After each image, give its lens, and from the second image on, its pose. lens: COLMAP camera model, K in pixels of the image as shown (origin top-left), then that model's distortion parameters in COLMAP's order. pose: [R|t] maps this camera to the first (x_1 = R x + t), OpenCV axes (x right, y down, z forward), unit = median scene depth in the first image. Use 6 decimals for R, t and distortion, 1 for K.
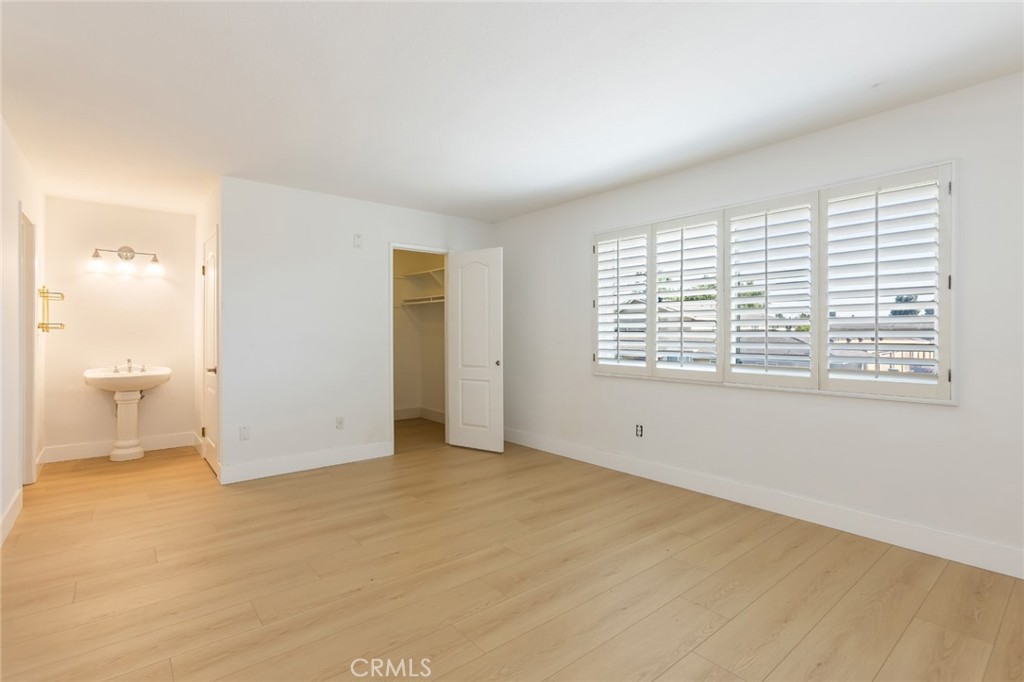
lens RADIAL K [[475.1, 0, 507.8], [0, 475.1, 336.8], [0, 0, 1]] dist [-0.020217, 0.014287]
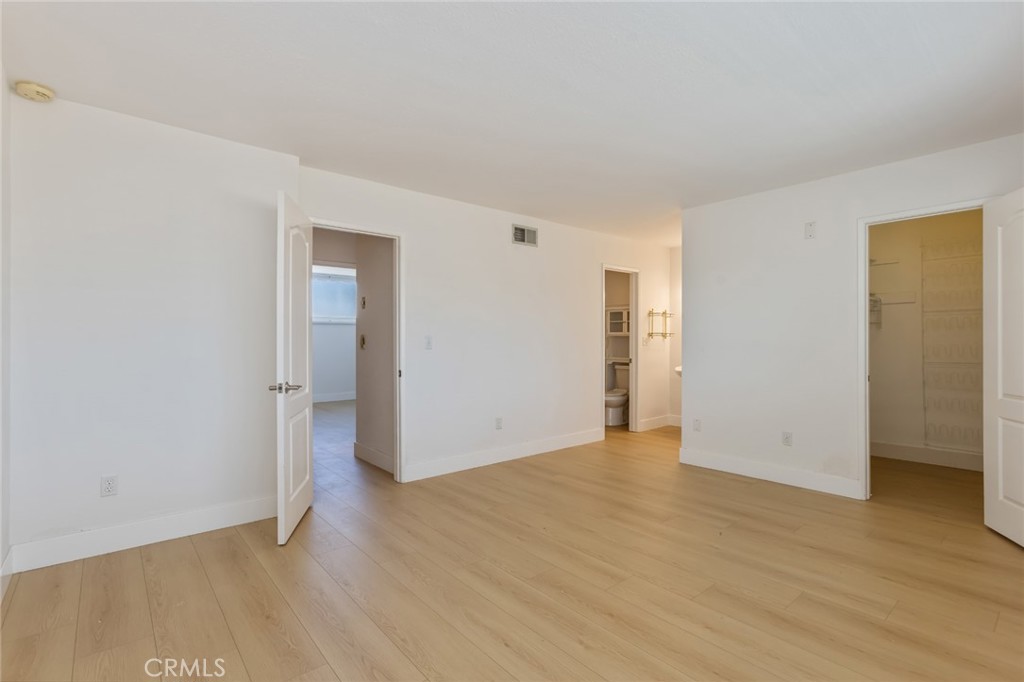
lens RADIAL K [[475.1, 0, 507.8], [0, 475.1, 336.8], [0, 0, 1]] dist [-0.020217, 0.014287]
pose [[0.019067, -0.009235, -0.999776, 0.812500], [-0.003534, 0.999950, -0.009304, -0.000951], [0.999812, 0.003710, 0.019033, 0.695000]]
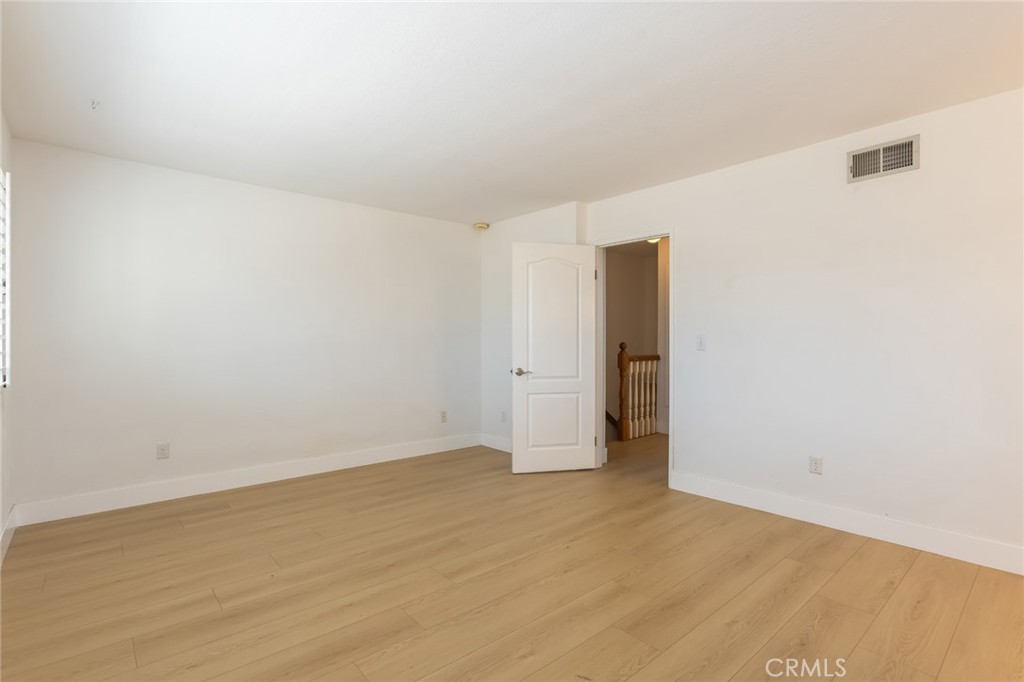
lens RADIAL K [[488.3, 0, 517.2], [0, 488.3, 340.1], [0, 0, 1]] dist [-0.018805, 0.015246]
pose [[-0.998894, 0.000387, -0.047016, -0.082330], [0.000186, 0.999991, 0.004285, -0.009019], [0.047017, 0.004271, -0.998885, 1.762224]]
